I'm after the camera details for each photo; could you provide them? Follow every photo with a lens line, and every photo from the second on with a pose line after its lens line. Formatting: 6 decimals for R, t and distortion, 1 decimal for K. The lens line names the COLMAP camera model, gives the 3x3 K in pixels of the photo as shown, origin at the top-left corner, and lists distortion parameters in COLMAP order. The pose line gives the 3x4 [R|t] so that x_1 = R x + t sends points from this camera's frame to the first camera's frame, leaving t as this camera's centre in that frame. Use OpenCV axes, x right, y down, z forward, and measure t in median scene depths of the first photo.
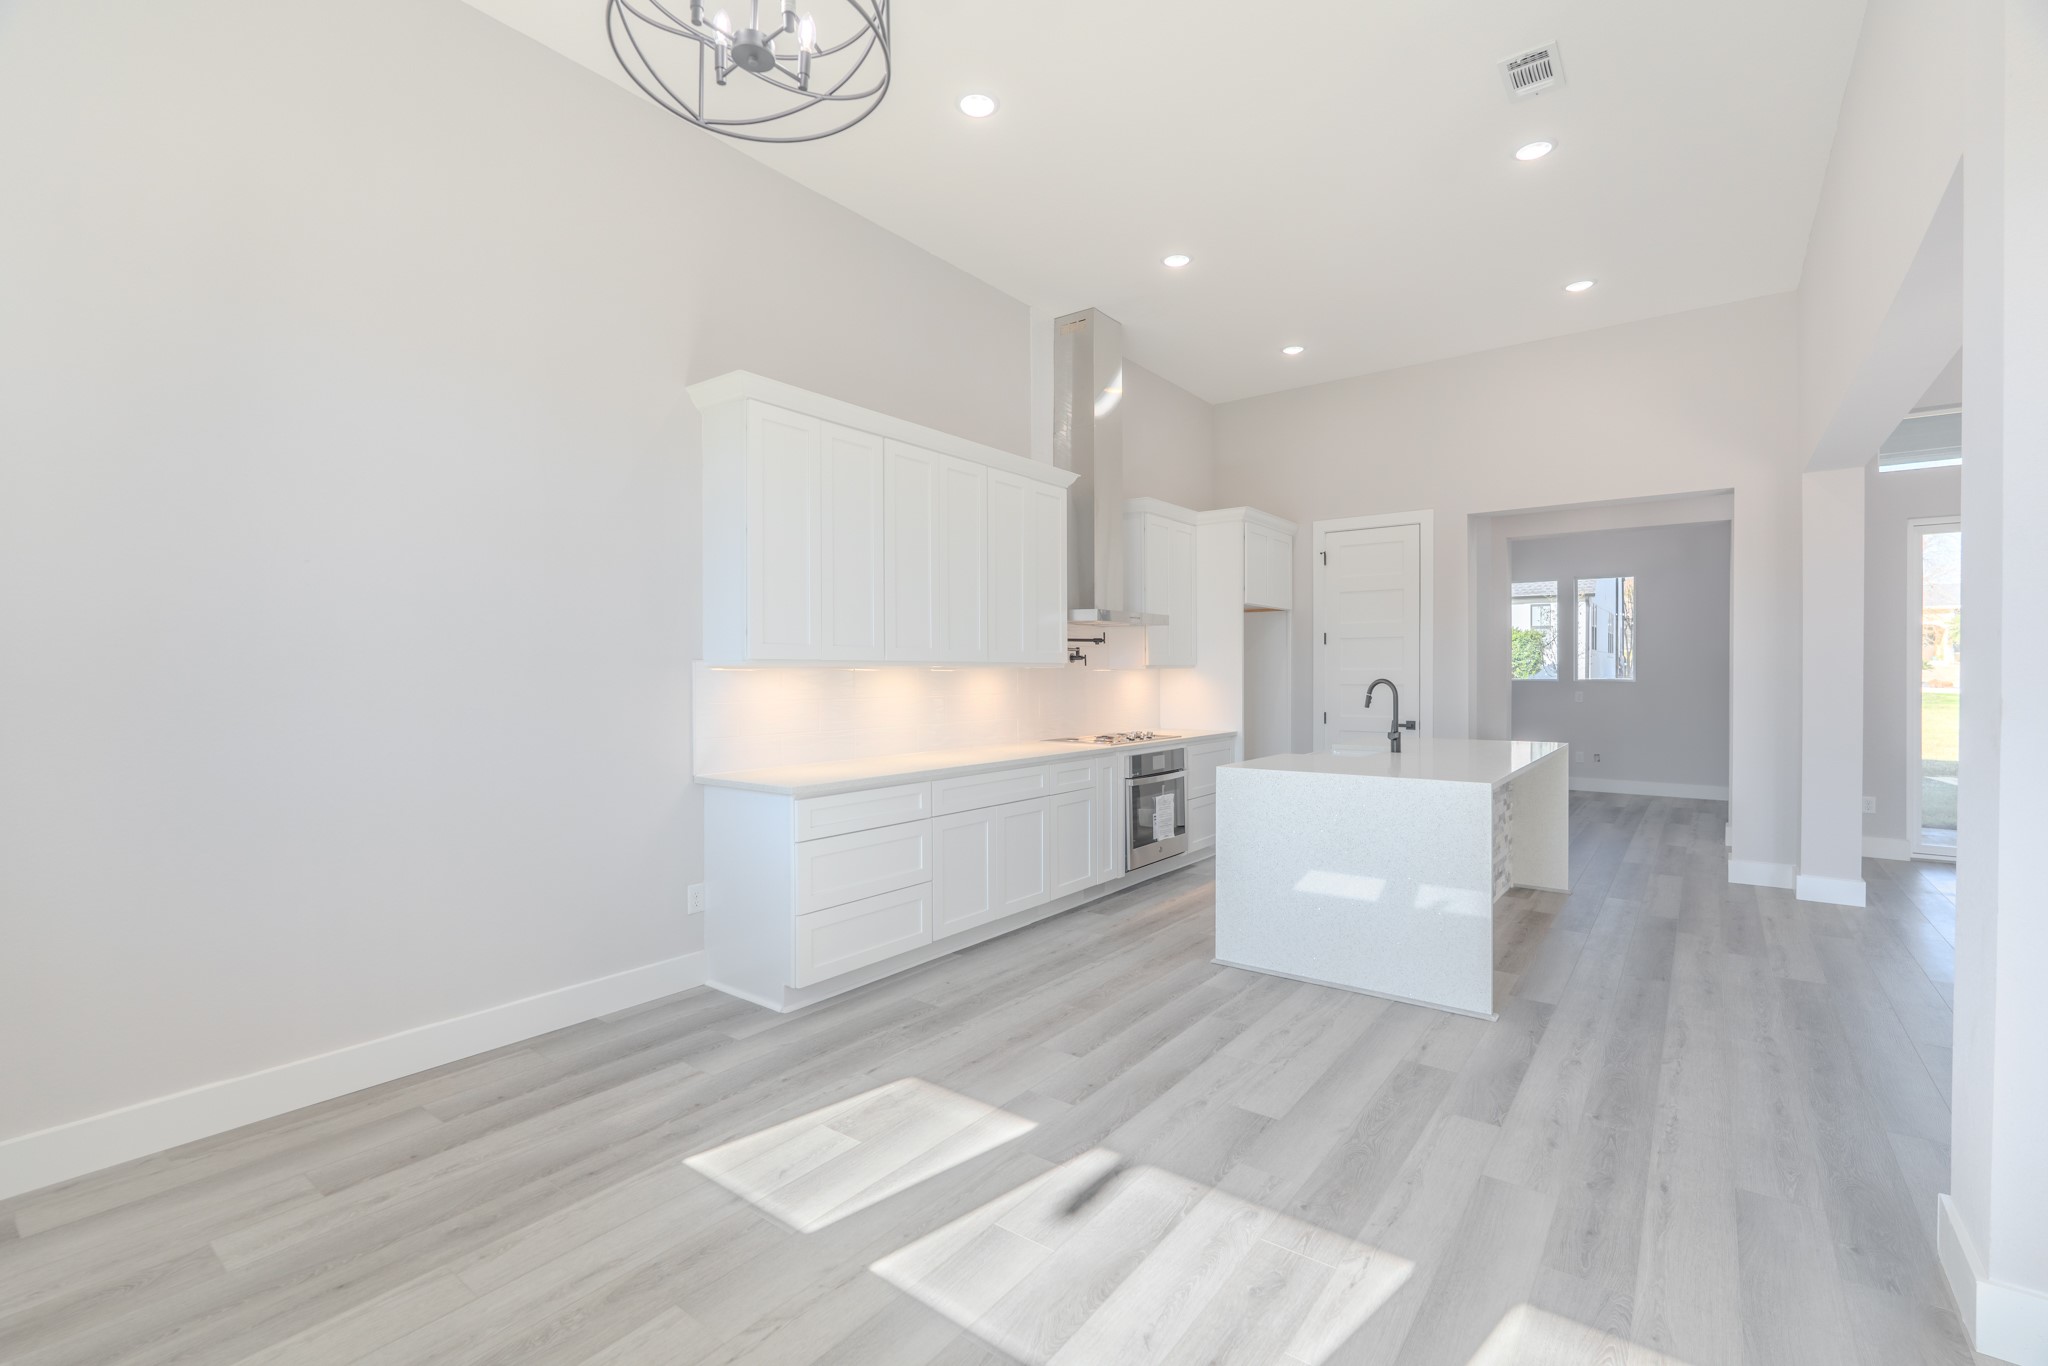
lens RADIAL K [[902.5, 0, 1022.2], [0, 902.5, 681.3], [0, 0, 1]] dist [-0.008153, 0.001293]
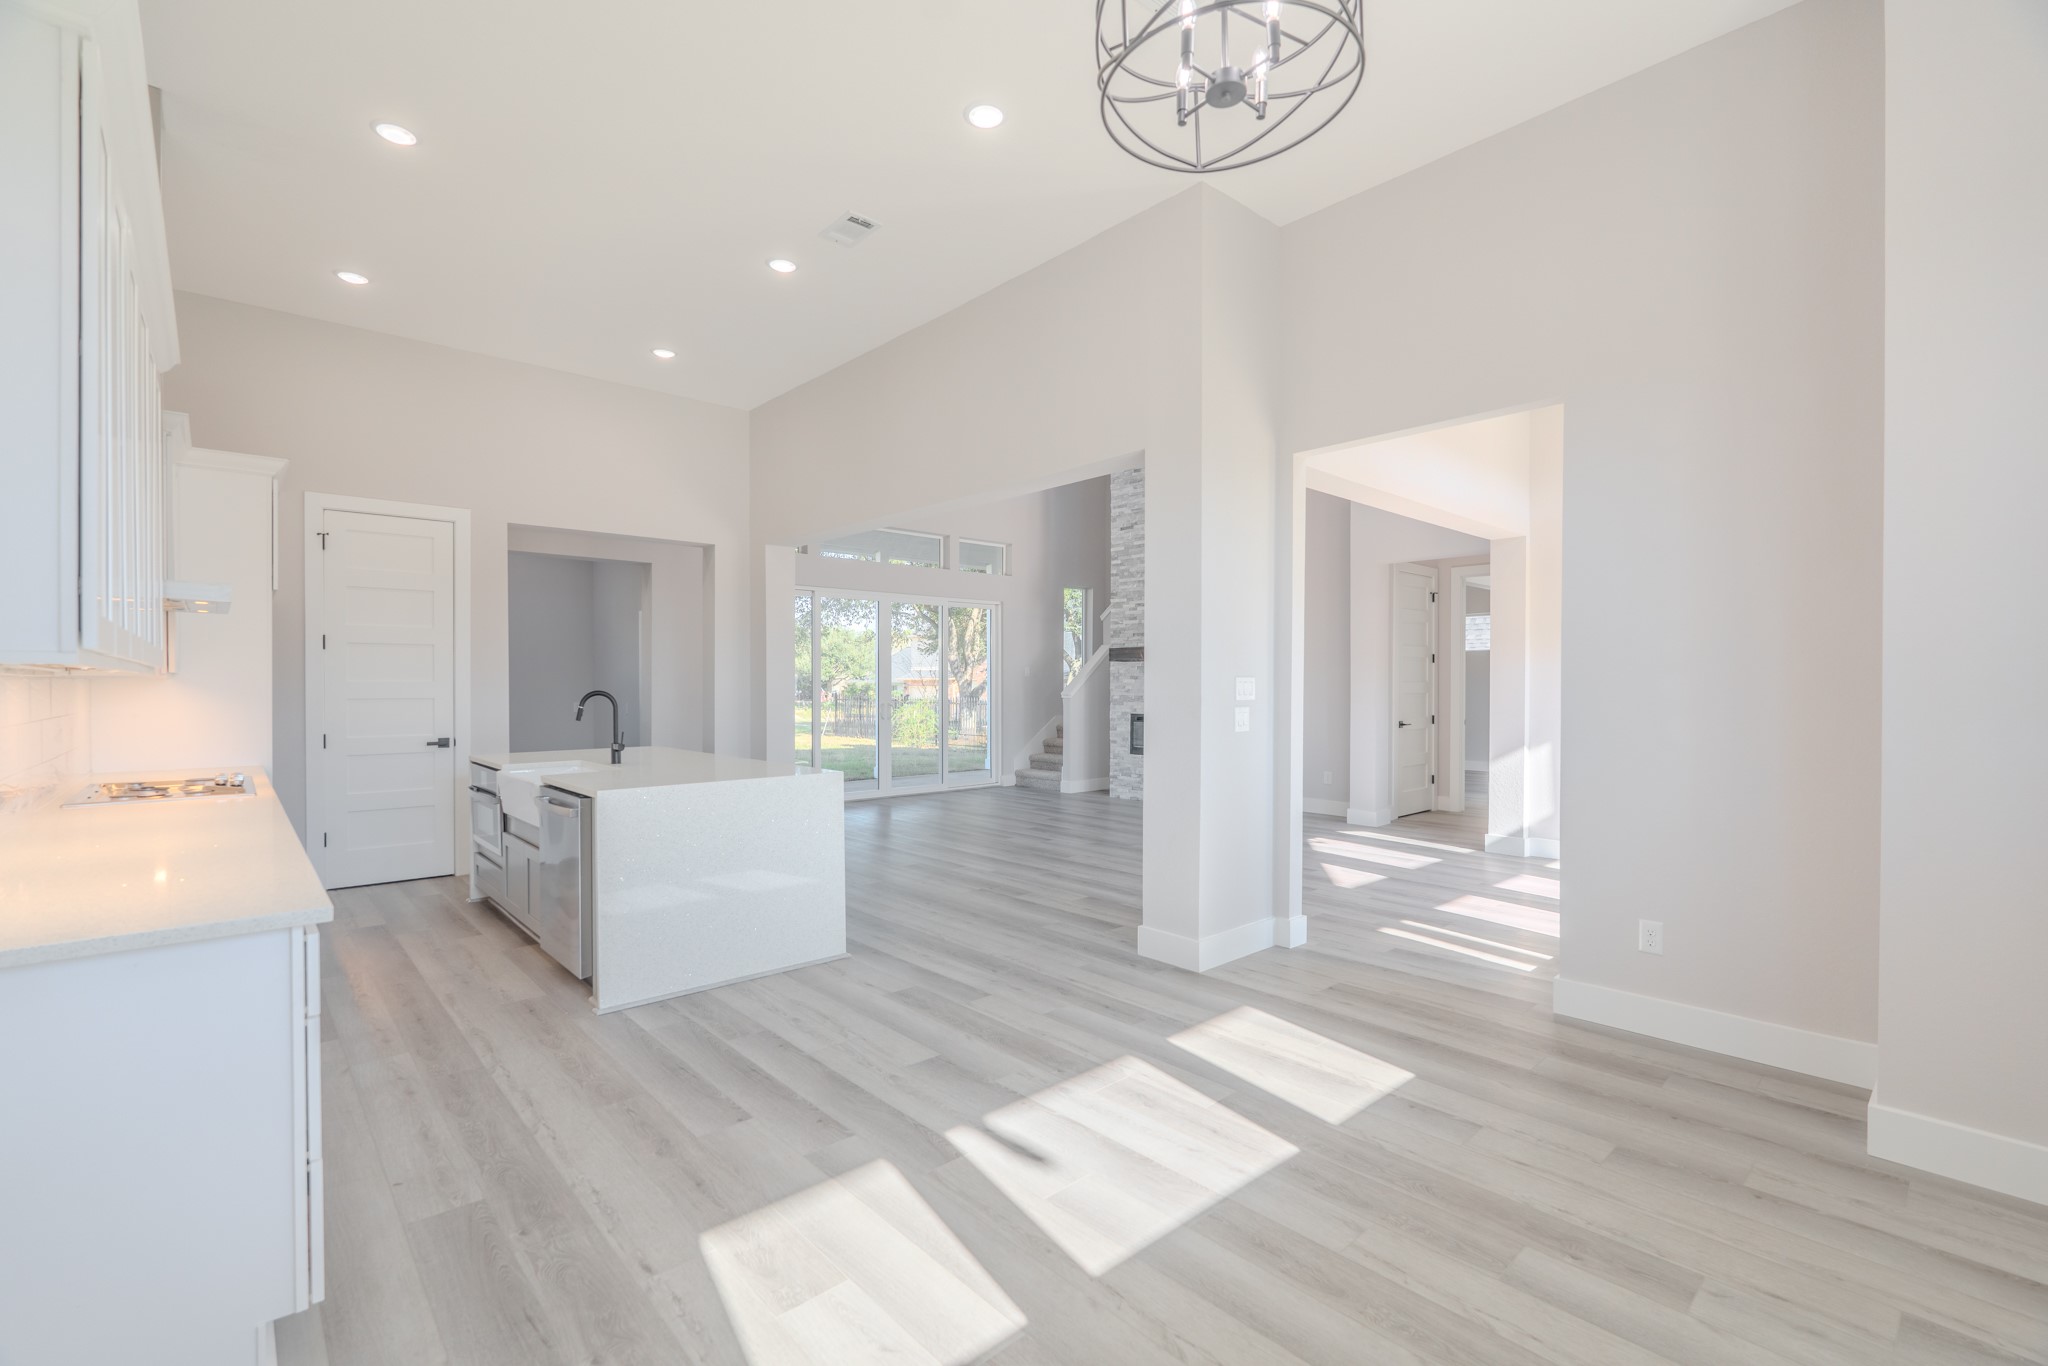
lens RADIAL K [[902.5, 0, 1017.9], [0, 902.5, 682.2], [0, 0, 1]] dist [-0.008153, 0.001293]
pose [[0.187027, 0.002548, 0.982352, -0.591352], [0.010938, 0.999929, -0.004676, -0.002186], [-0.982294, 0.011619, 0.186986, 0.449712]]
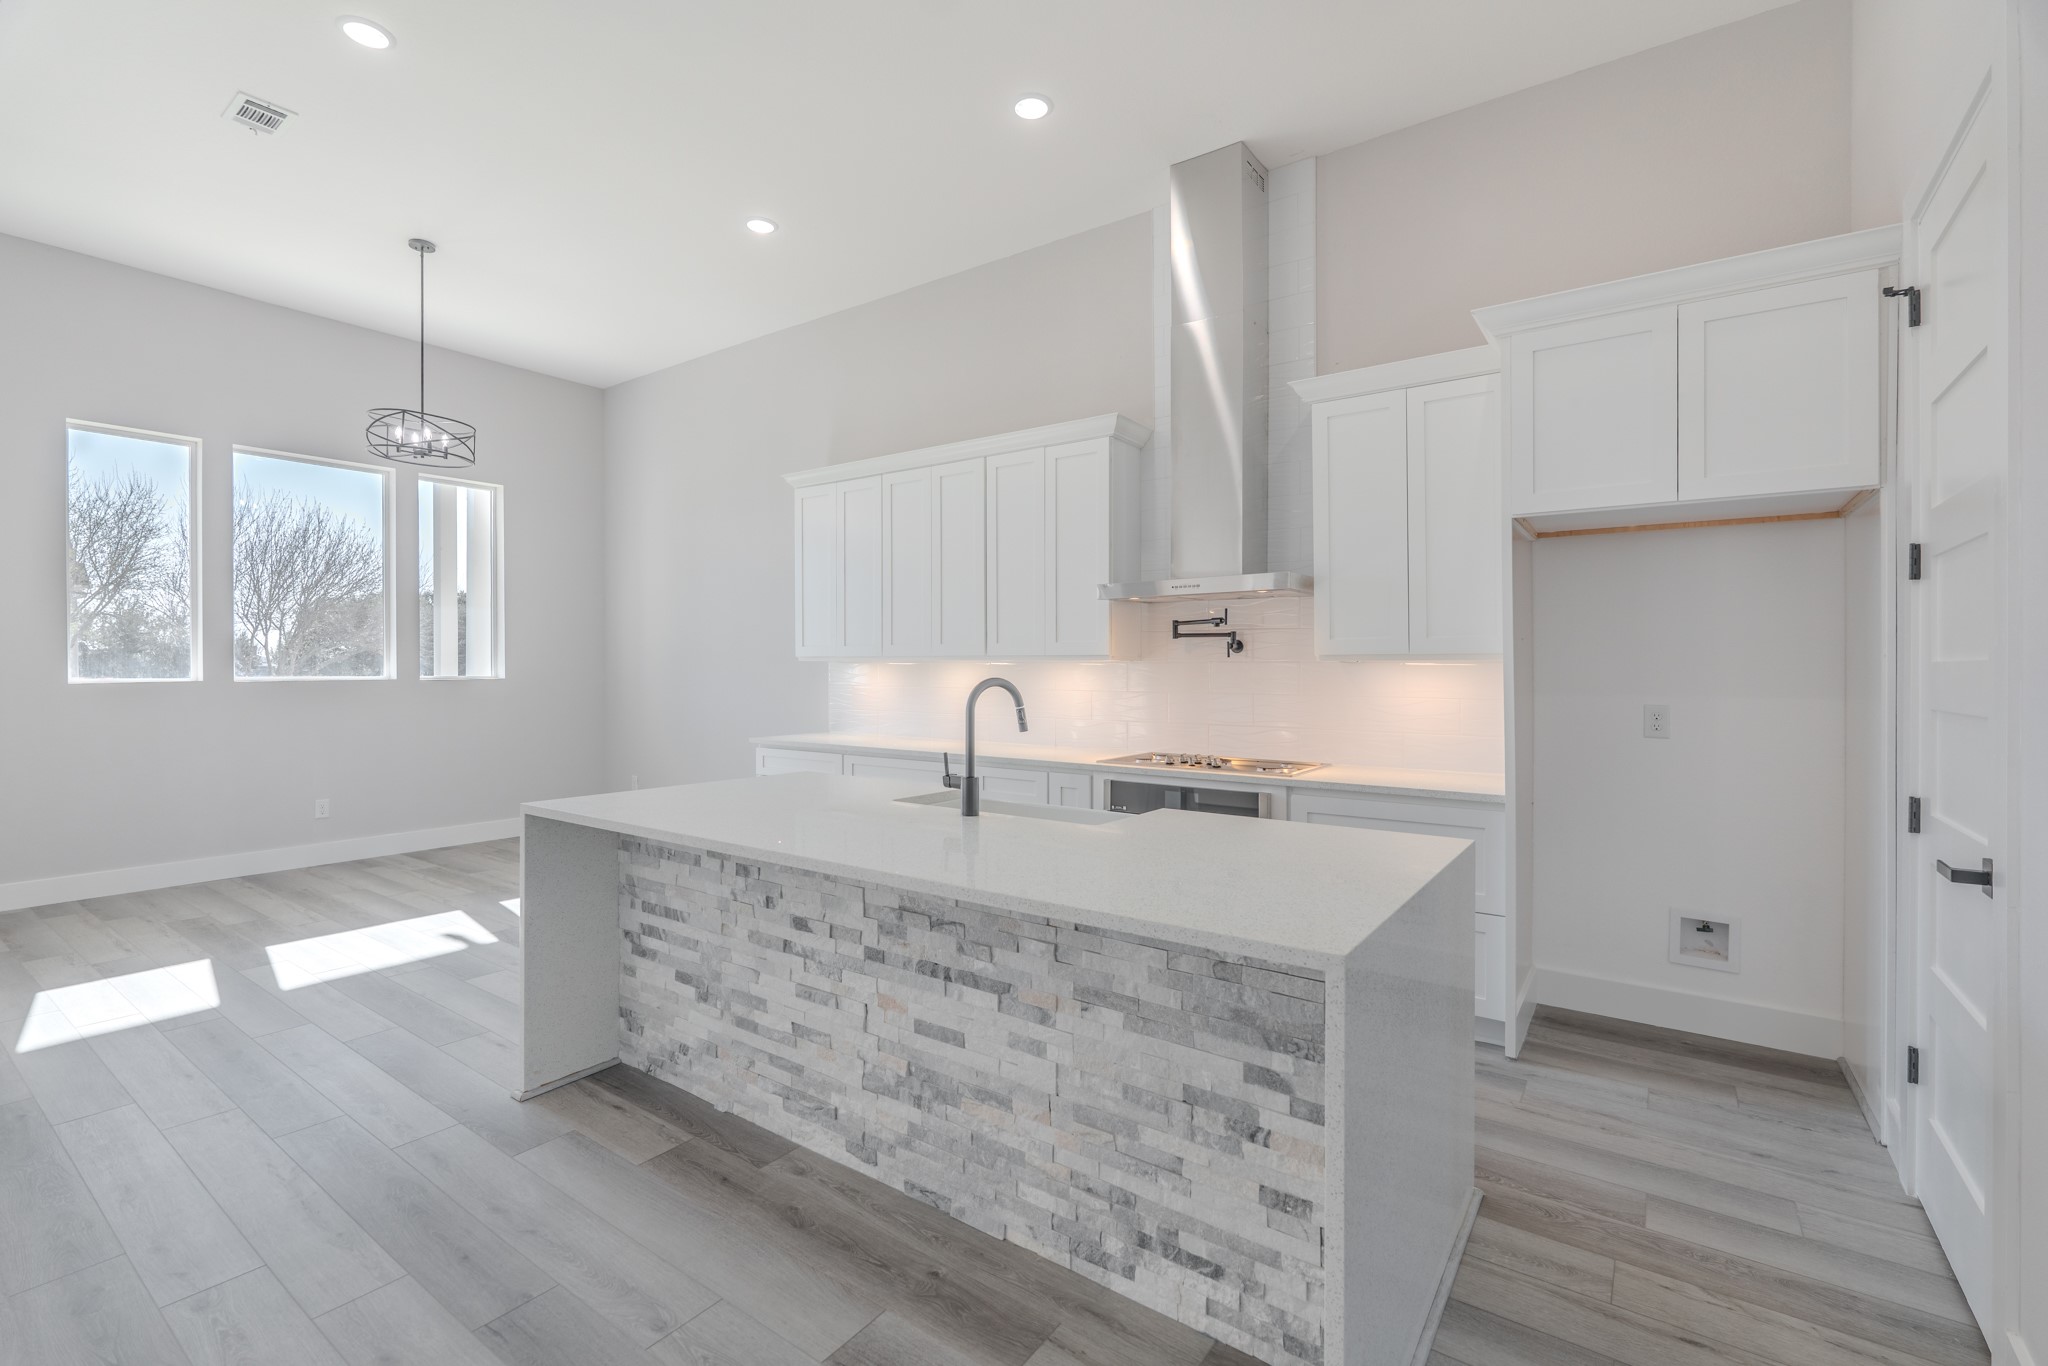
lens RADIAL K [[902.5, 0, 1015.6], [0, 902.5, 678.5], [0, 0, 1]] dist [-0.008153, 0.001293]
pose [[0.026328, 0.012437, -0.999576, 1.150813], [-0.014868, 0.999817, 0.012049, -0.010418], [0.999543, 0.014544, 0.026508, 1.224192]]
